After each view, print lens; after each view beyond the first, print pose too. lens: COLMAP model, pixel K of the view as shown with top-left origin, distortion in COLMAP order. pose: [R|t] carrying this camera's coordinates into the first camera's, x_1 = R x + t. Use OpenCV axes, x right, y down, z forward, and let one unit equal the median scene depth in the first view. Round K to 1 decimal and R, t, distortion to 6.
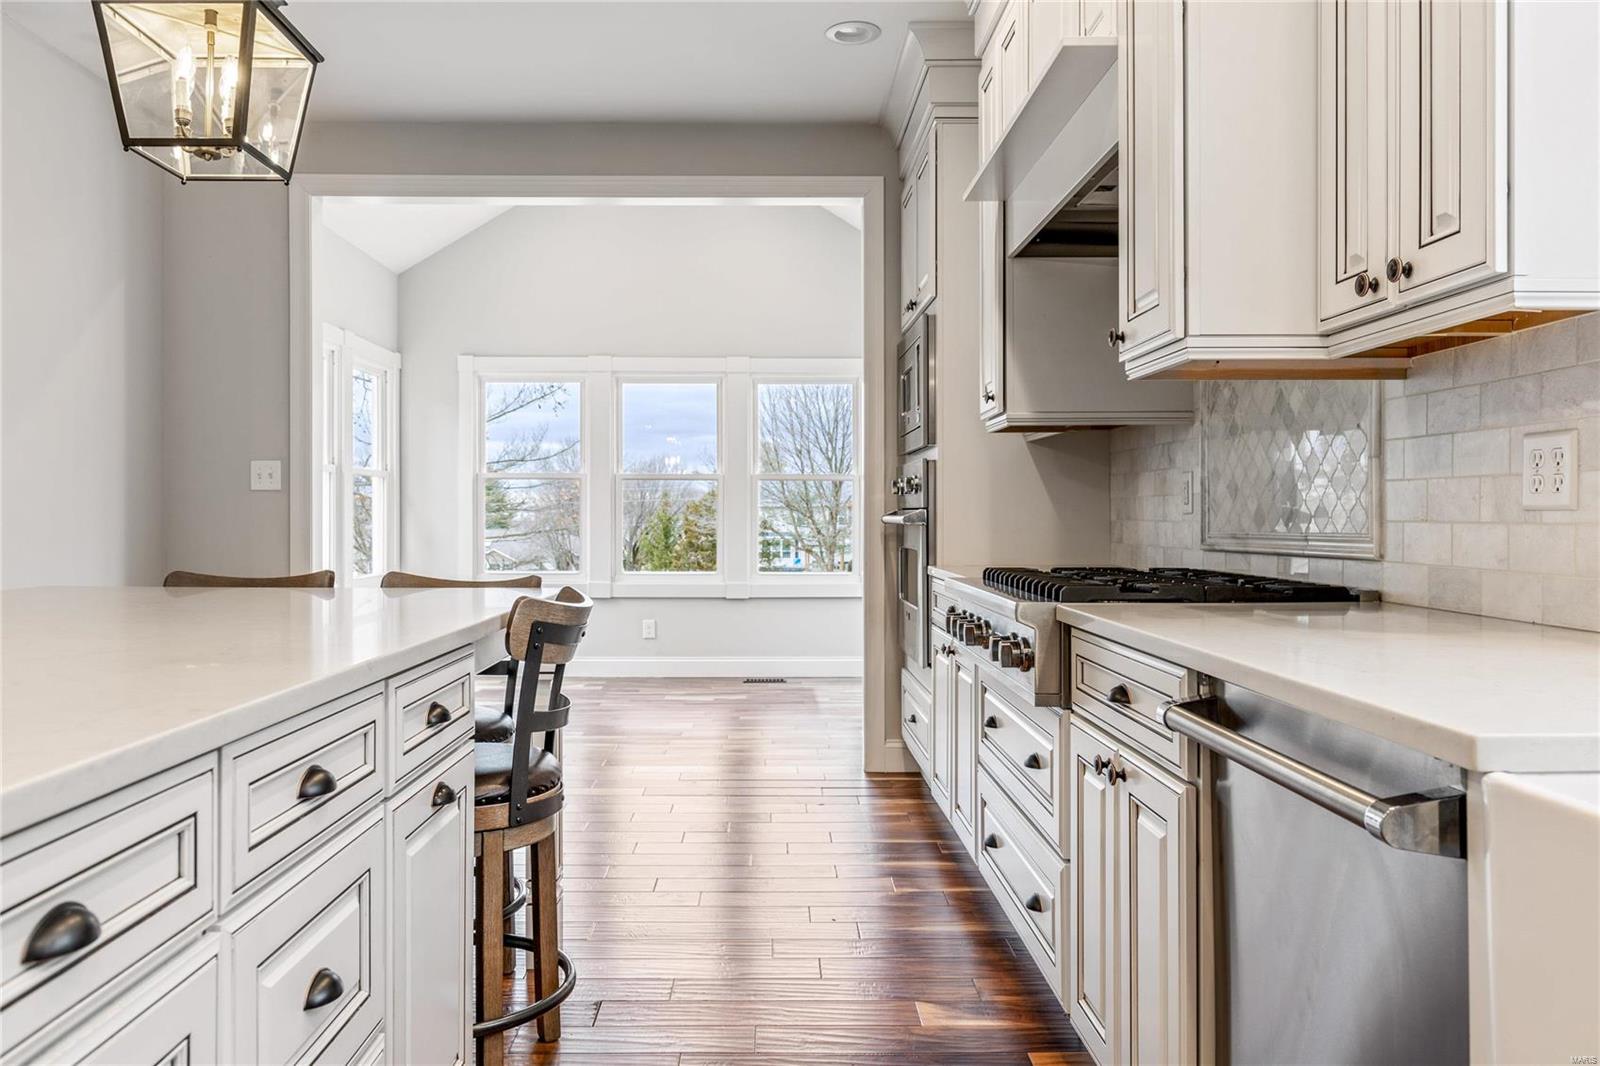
lens RADIAL K [[1153.3, 0, 791.4], [0, 1153.3, 528.3], [0, 0, 1]] dist [0.000473, -0.000831]
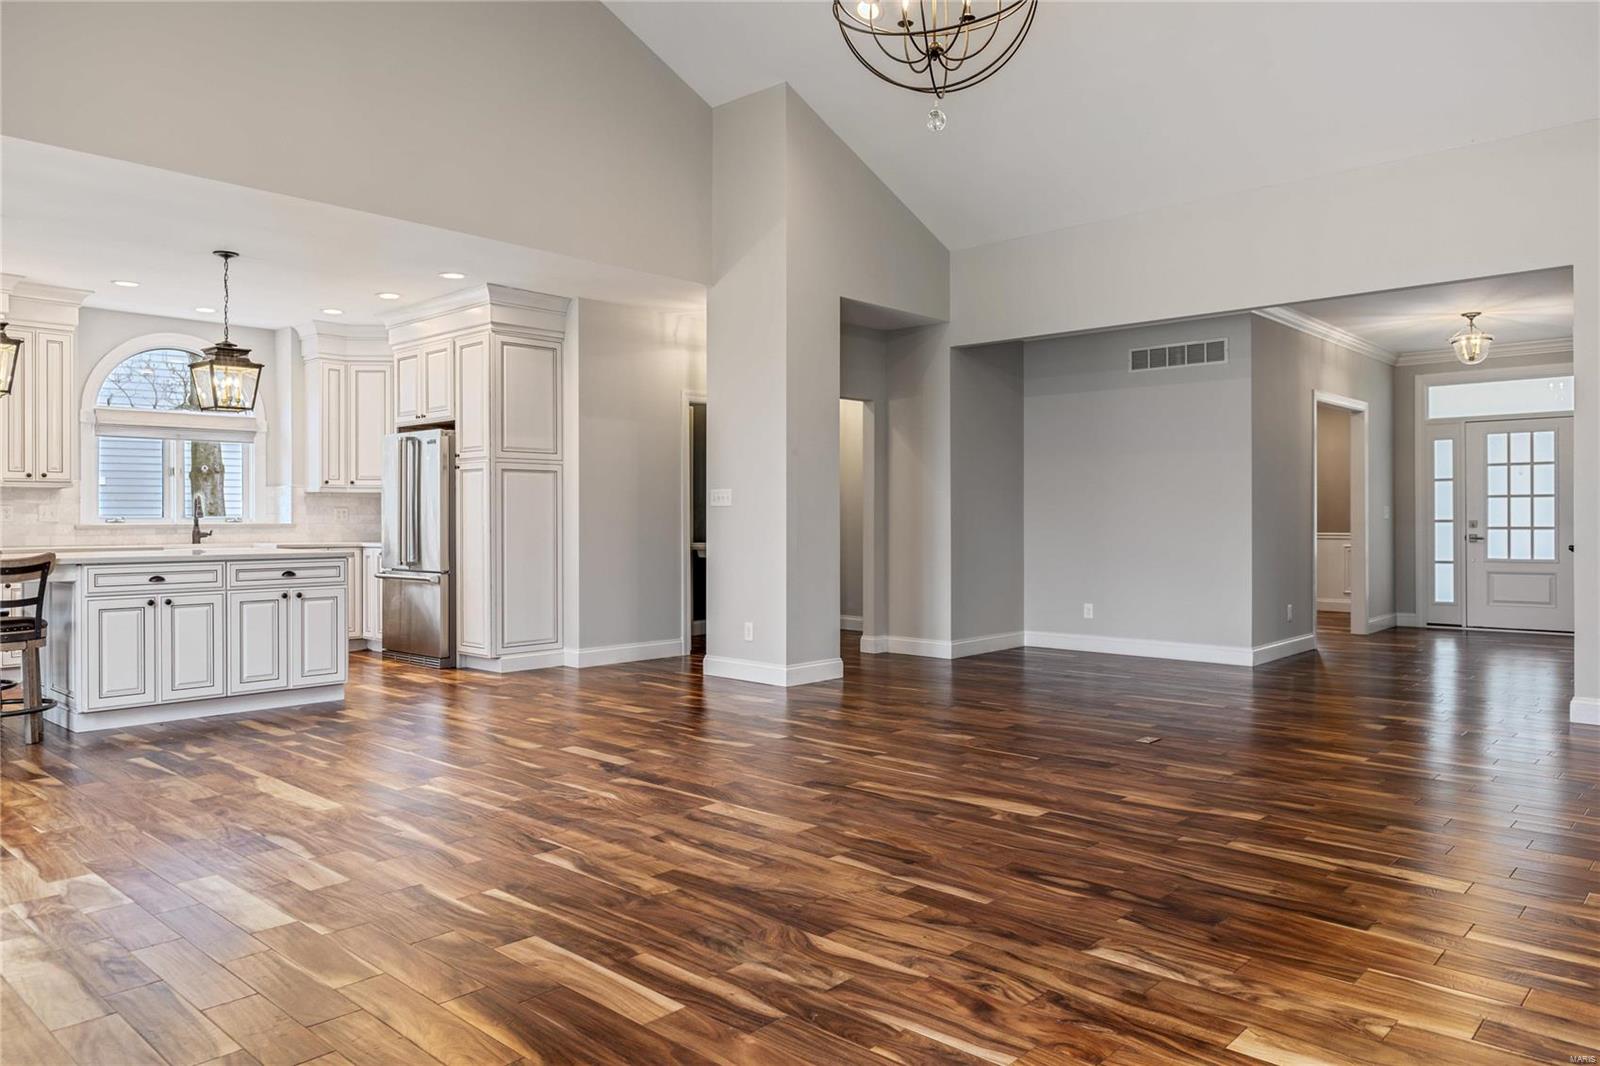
lens RADIAL K [[1079.9, 0, 808.4], [0, 1079.9, 515.2], [0, 0, 1]] dist [-0.002013, 0.000137]
pose [[-0.727887, 0.005897, 0.685672, -4.141060], [0.010861, 0.999937, 0.002930, -0.018282], [-0.685611, 0.009580, -0.727905, 1.708078]]
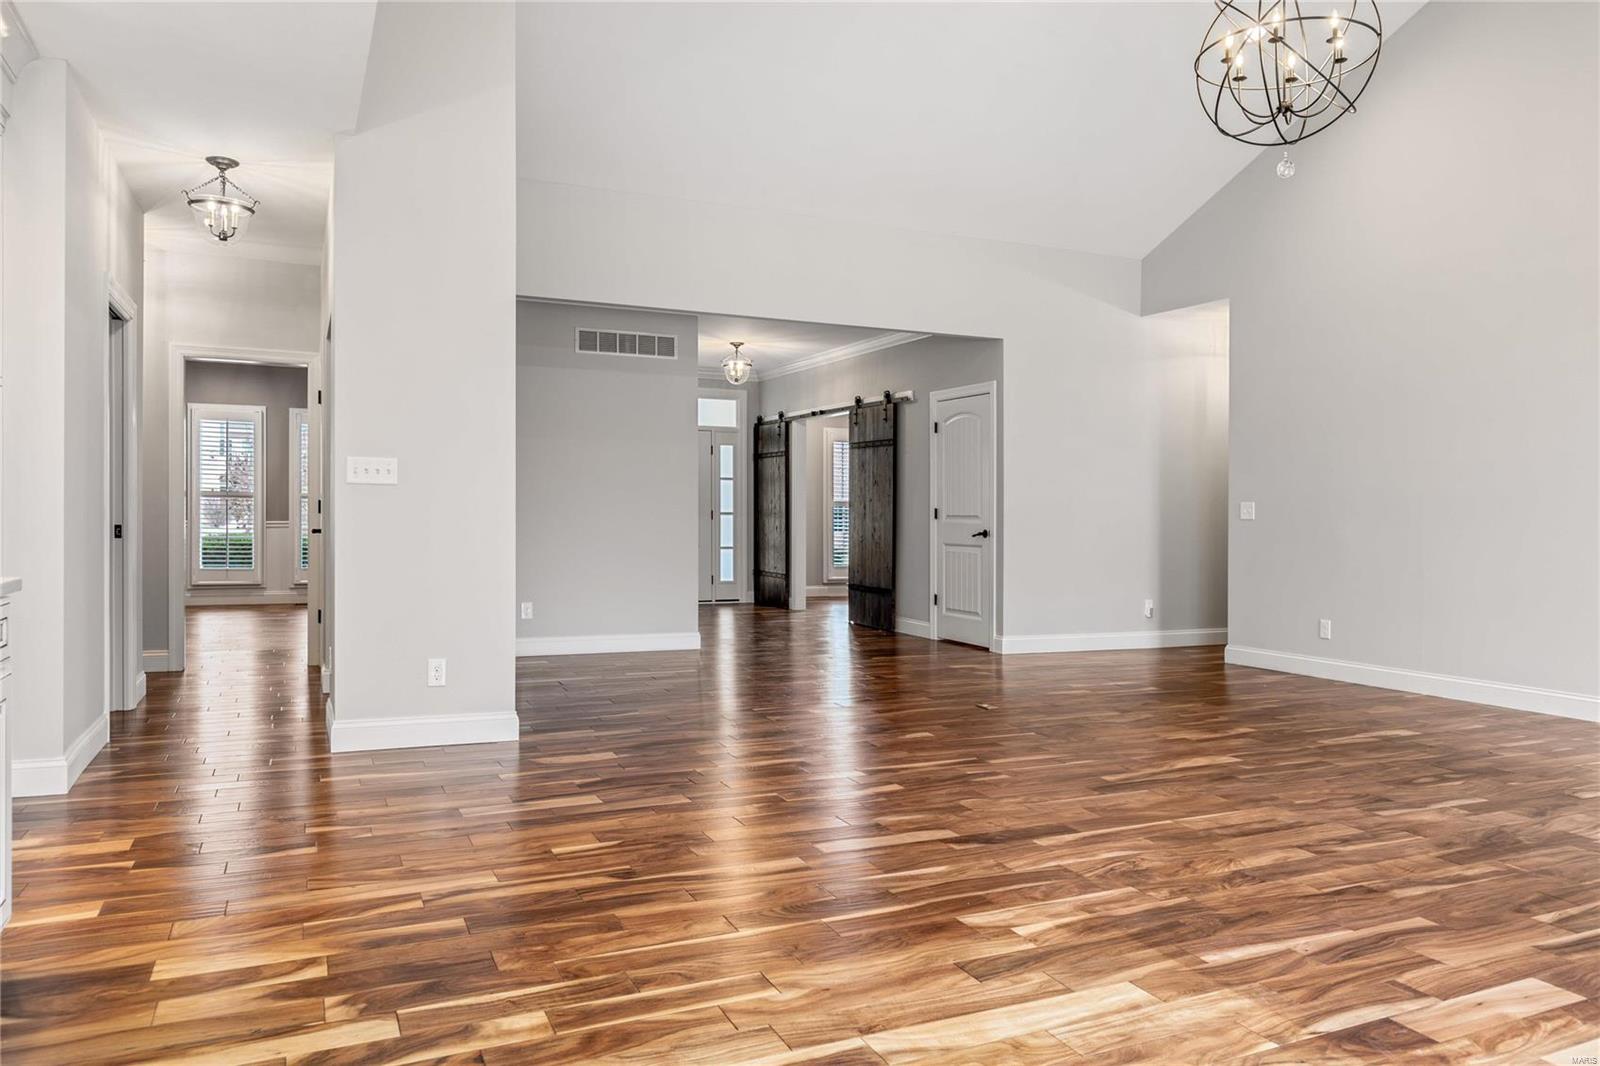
lens RADIAL K [[1109.3, 0, 800.0], [0, 1109.3, 533.0], [0, 0, 1]] dist [-0.002152, -0.001112]
pose [[-0.916348, -0.000426, -0.400383, -1.214210], [-0.013149, 0.999492, 0.029031, -0.019740], [0.400167, 0.031867, -0.915888, 1.832898]]
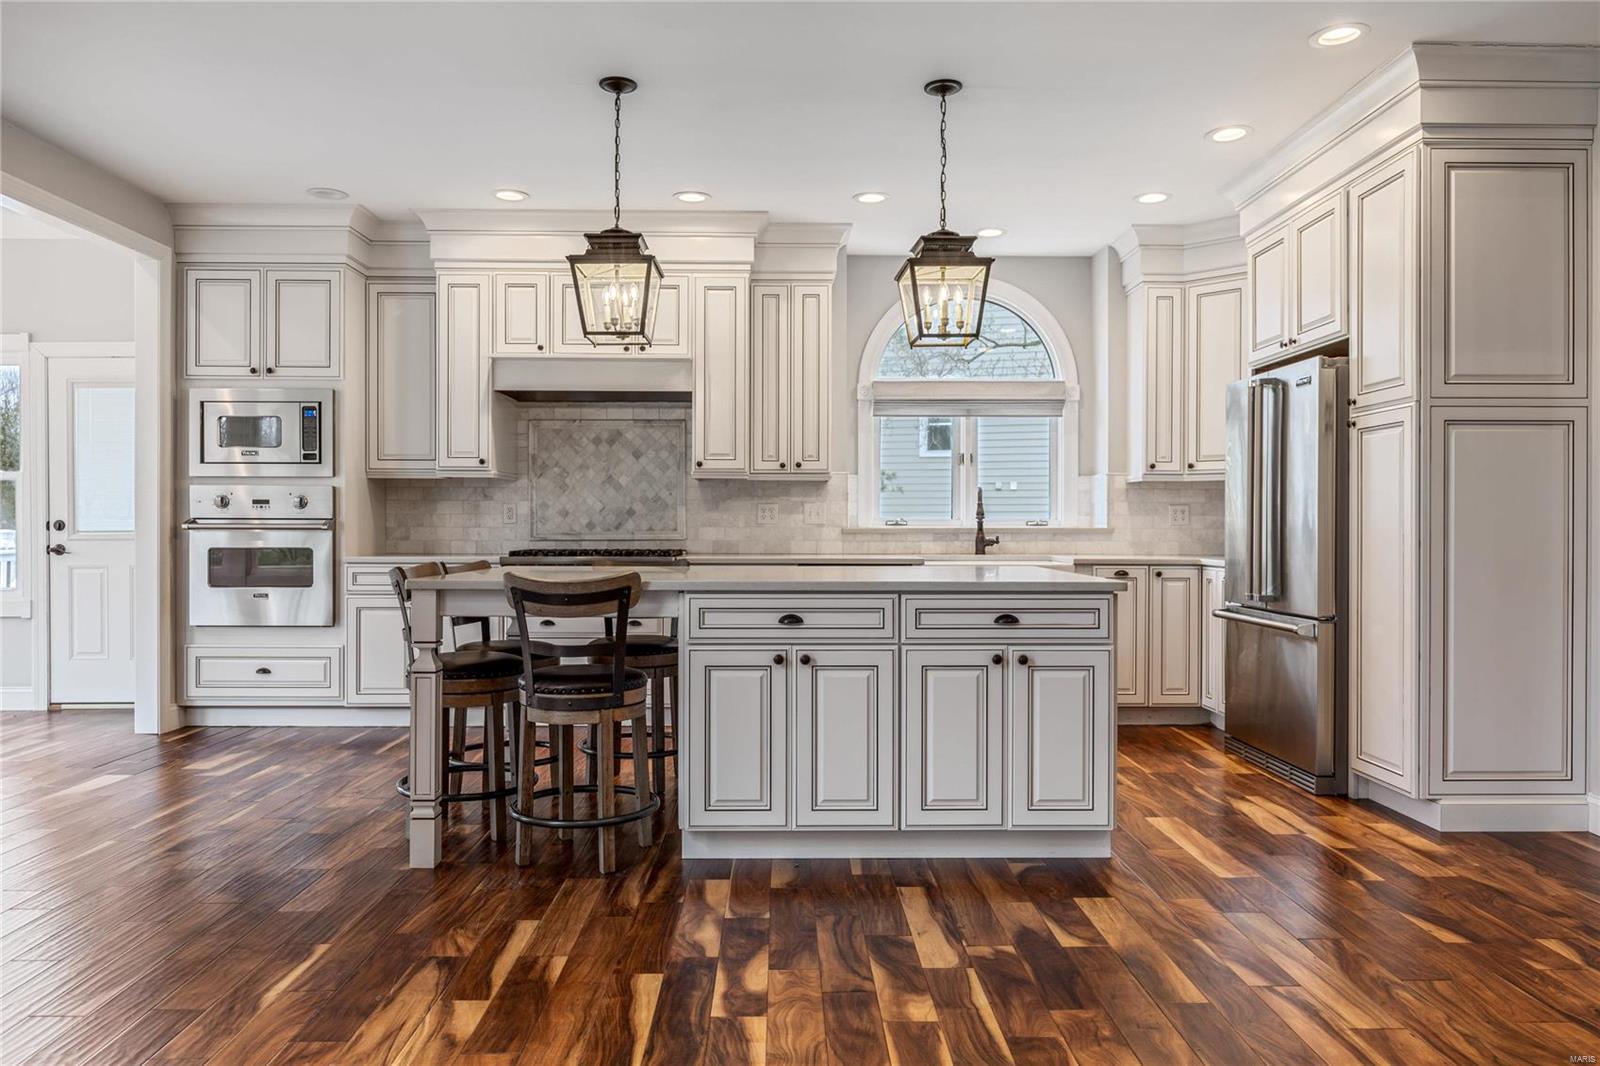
lens RADIAL K [[1090.1, 0, 796.5], [0, 1090.1, 530.7], [0, 0, 1]] dist [-0.004131, -0.004725]
pose [[0.000999, -0.003959, 0.999992, -2.619919], [0.008296, 0.999958, 0.003951, -0.005707], [-0.999965, 0.008292, 0.001032, 0.792385]]
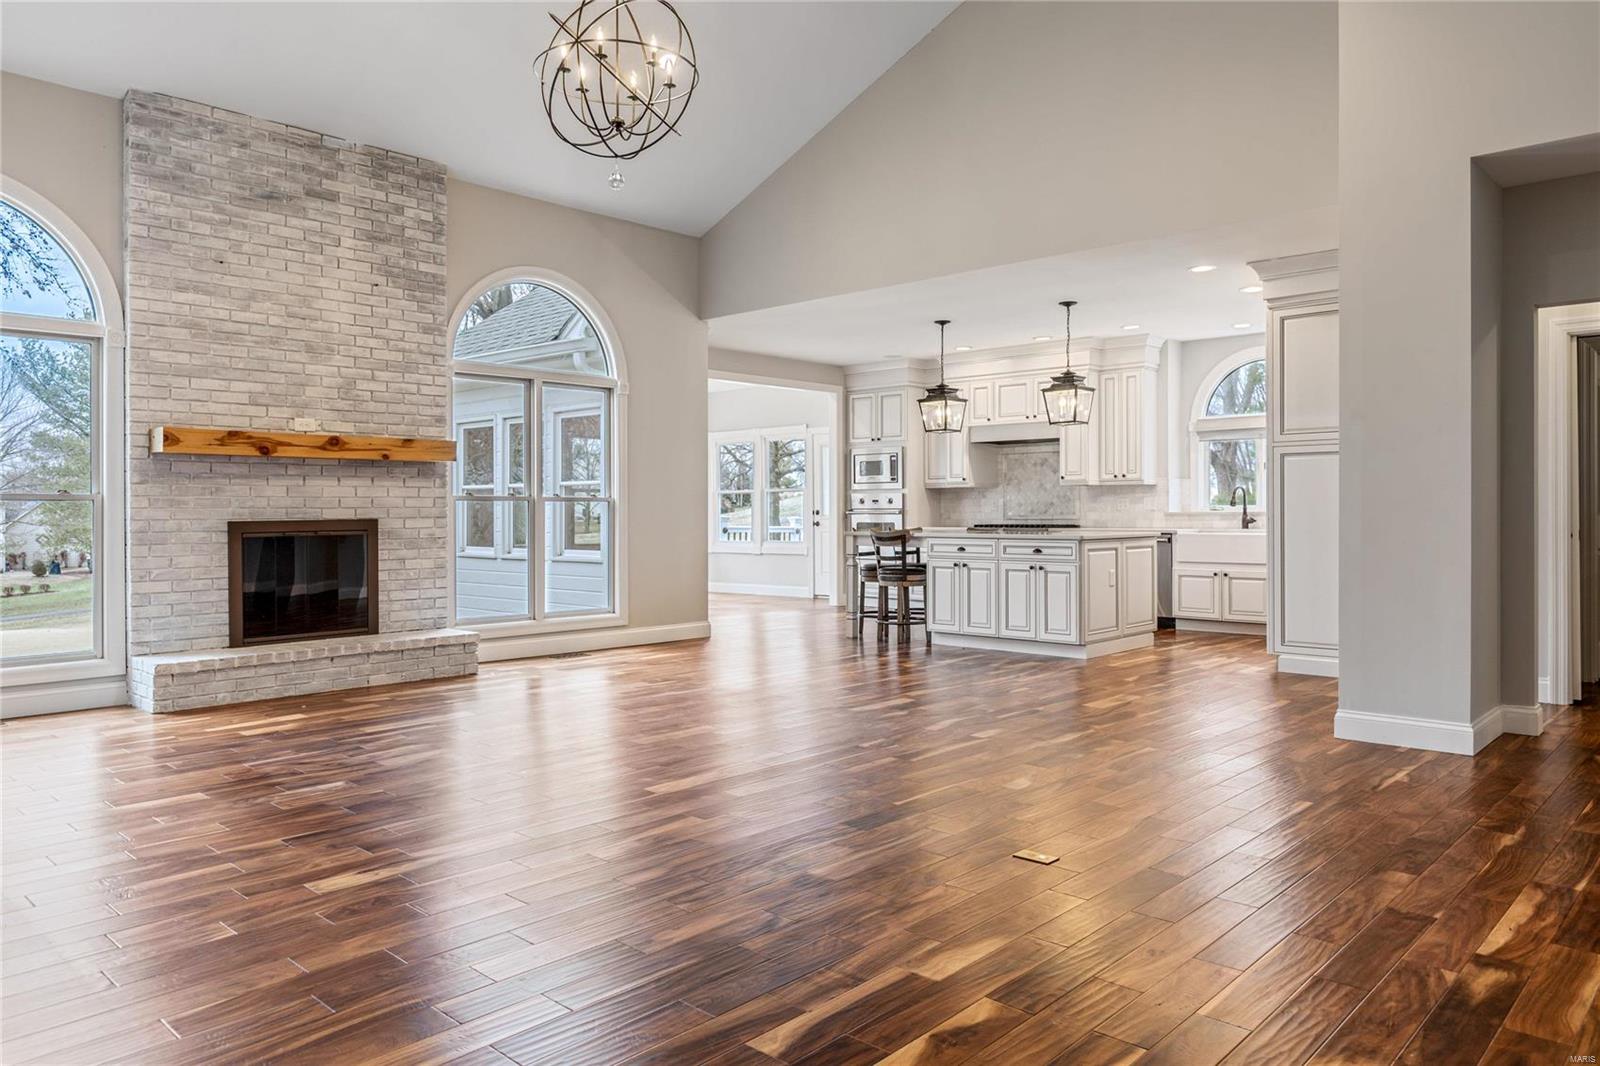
lens RADIAL K [[1079.9, 0, 808.4], [0, 1079.9, 515.2], [0, 0, 1]] dist [-0.002013, 0.000137]
pose [[0.692233, -0.003689, 0.721665, -4.382472], [0.009996, 0.999940, -0.004477, 0.021147], [-0.721605, 0.010313, 0.692228, -1.708810]]
